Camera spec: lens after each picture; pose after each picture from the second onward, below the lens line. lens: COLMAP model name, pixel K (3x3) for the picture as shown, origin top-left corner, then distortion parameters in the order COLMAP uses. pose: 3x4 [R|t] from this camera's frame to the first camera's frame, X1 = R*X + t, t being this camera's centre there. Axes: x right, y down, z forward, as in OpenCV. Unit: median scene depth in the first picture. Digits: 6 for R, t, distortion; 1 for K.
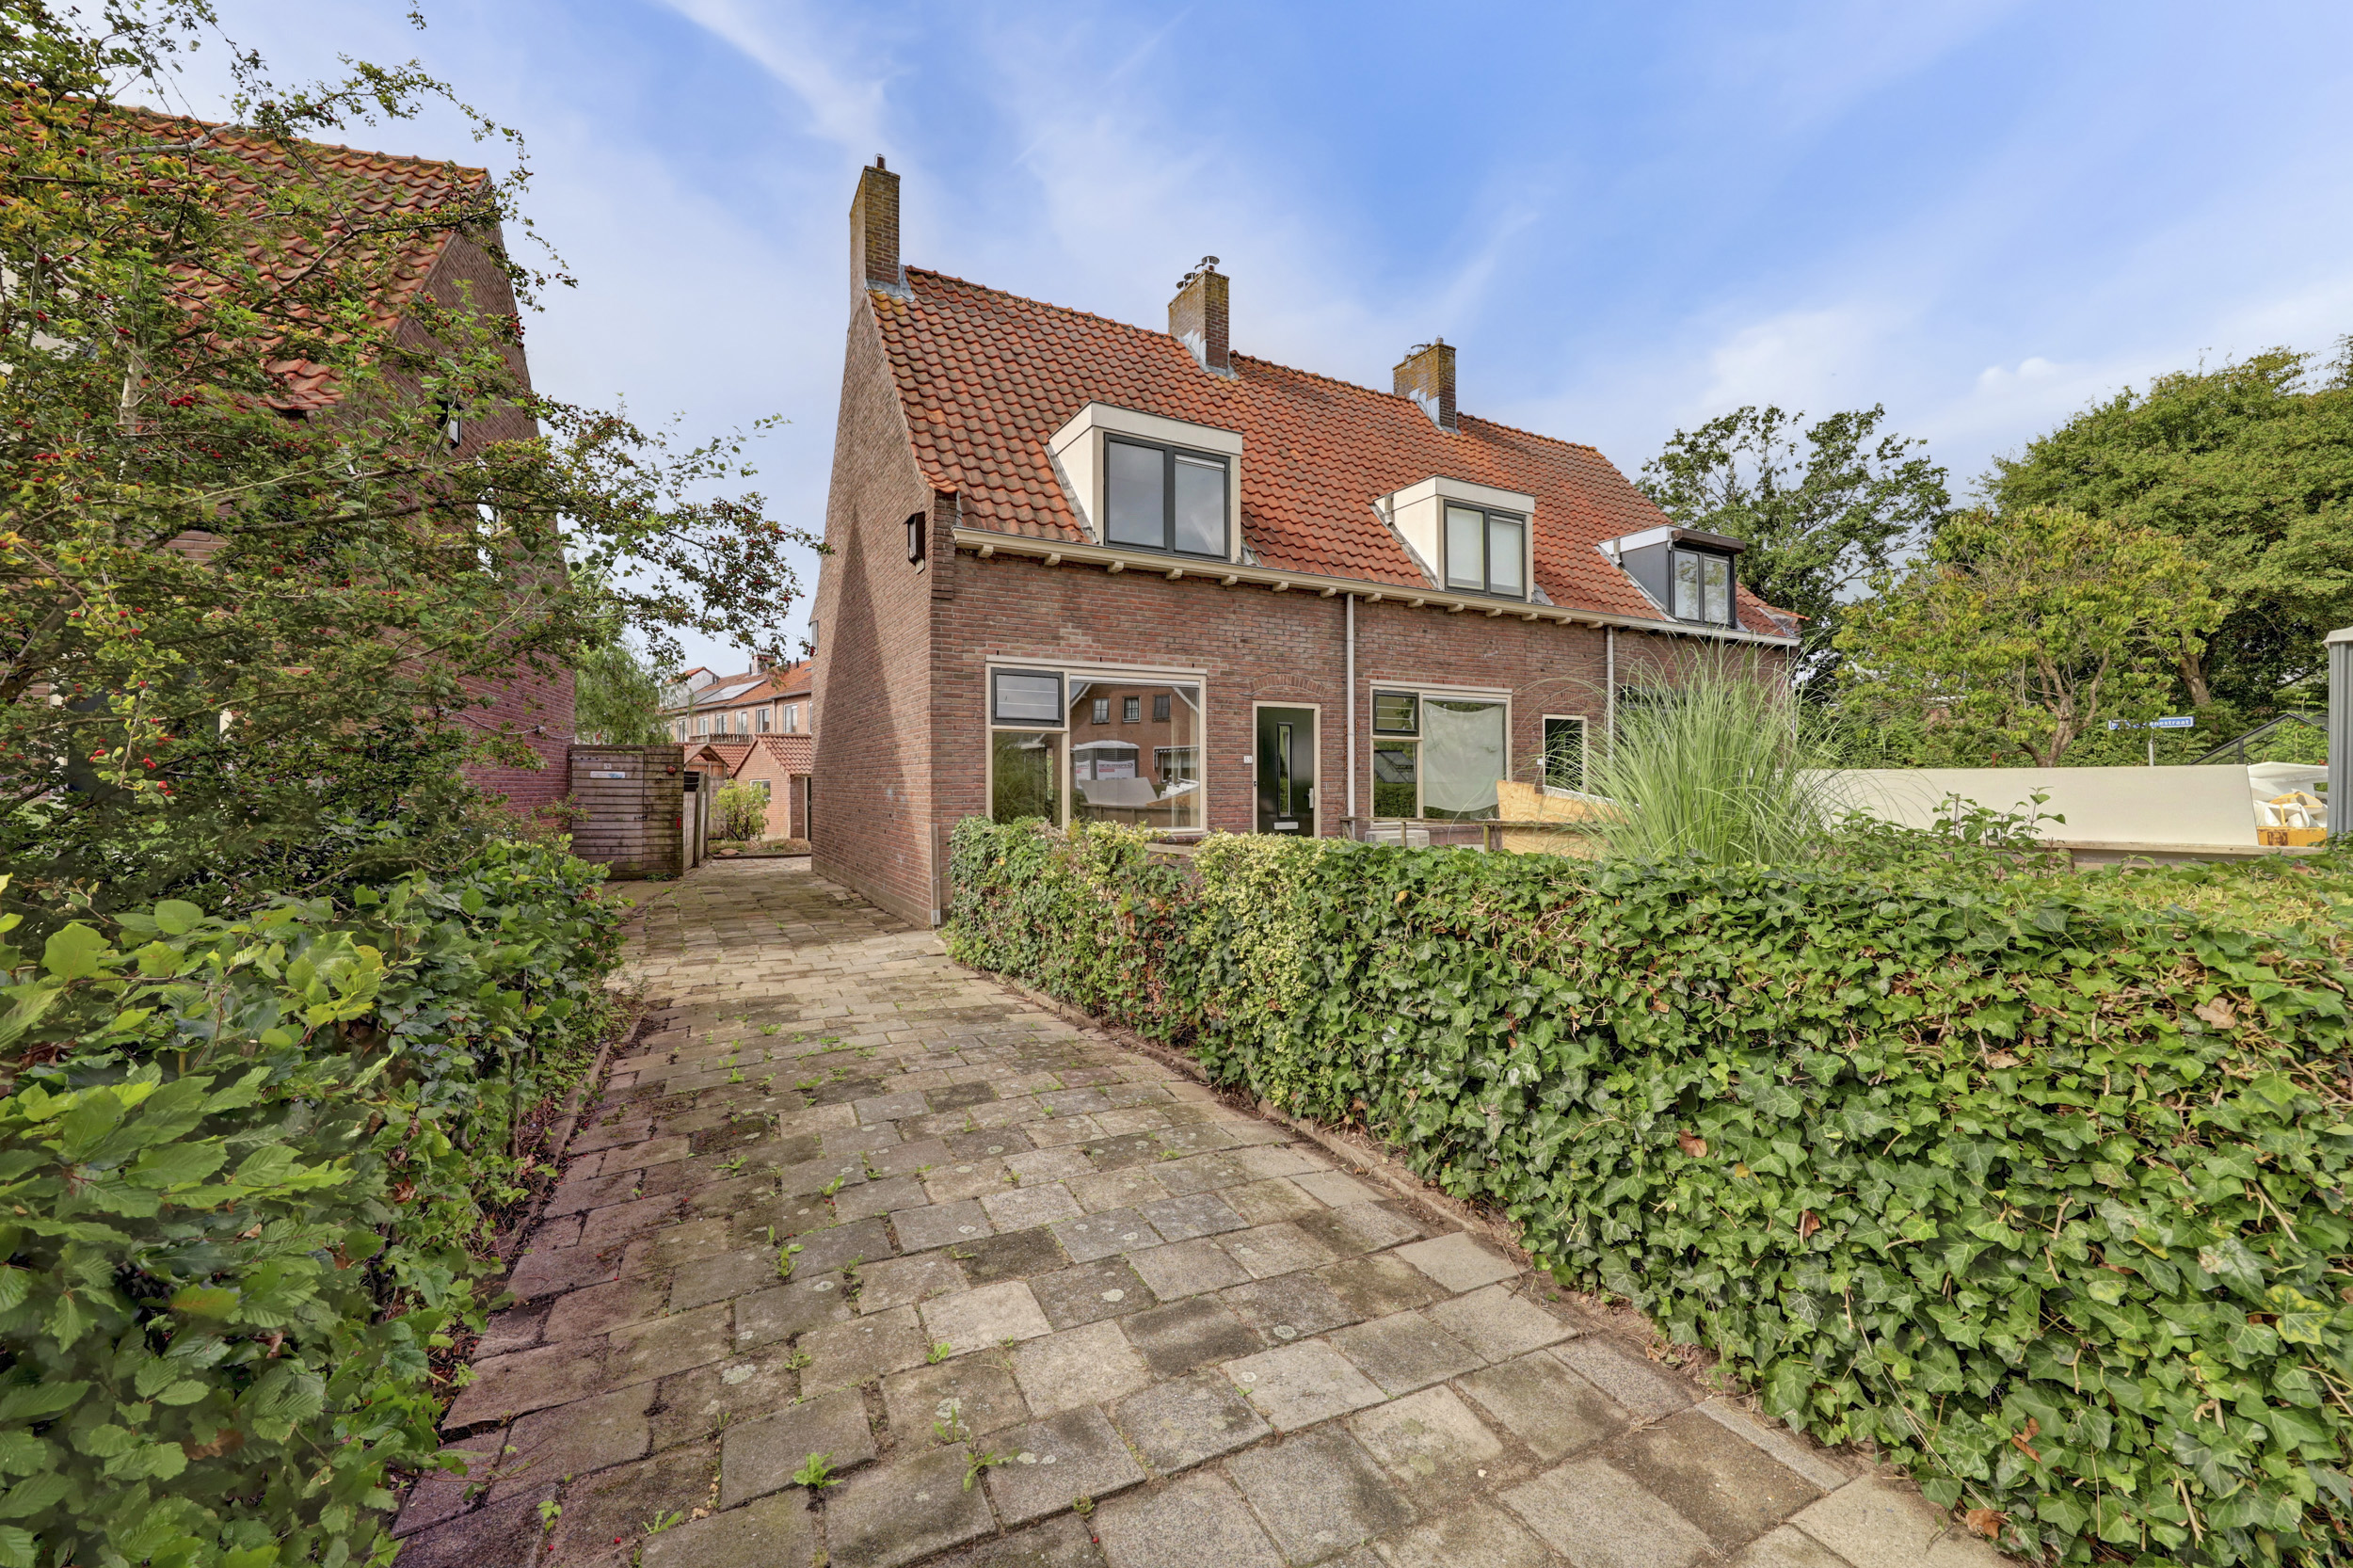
lens RADIAL K [[985.6, 0, 1176.5], [0, 985.6, 784.0], [0, 0, 1]] dist [0.000276, 0.000018]
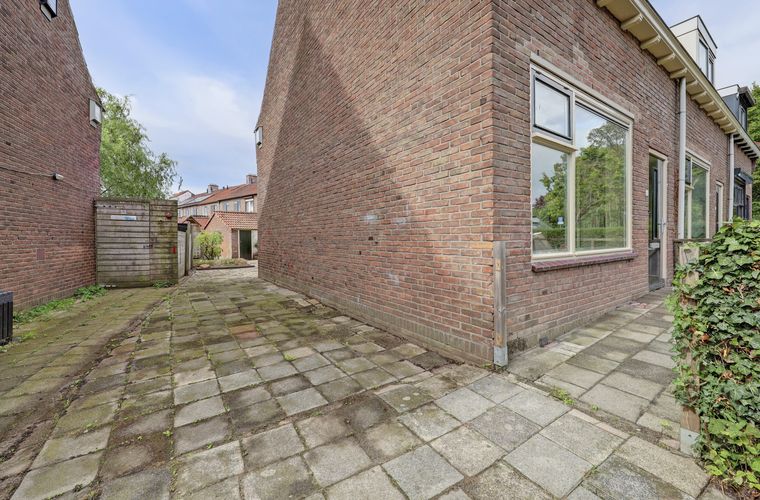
lens RADIAL K [[307.7, 0, 380.0], [0, 307.7, 250.0], [0, 0, 1]] dist [-0.033071, -0.000001]
pose [[0.993329, -0.010638, 0.114826, -0.203292], [0.006426, 0.999295, 0.036987, 0.020524], [-0.115139, -0.036002, 0.992697, 0.416818]]
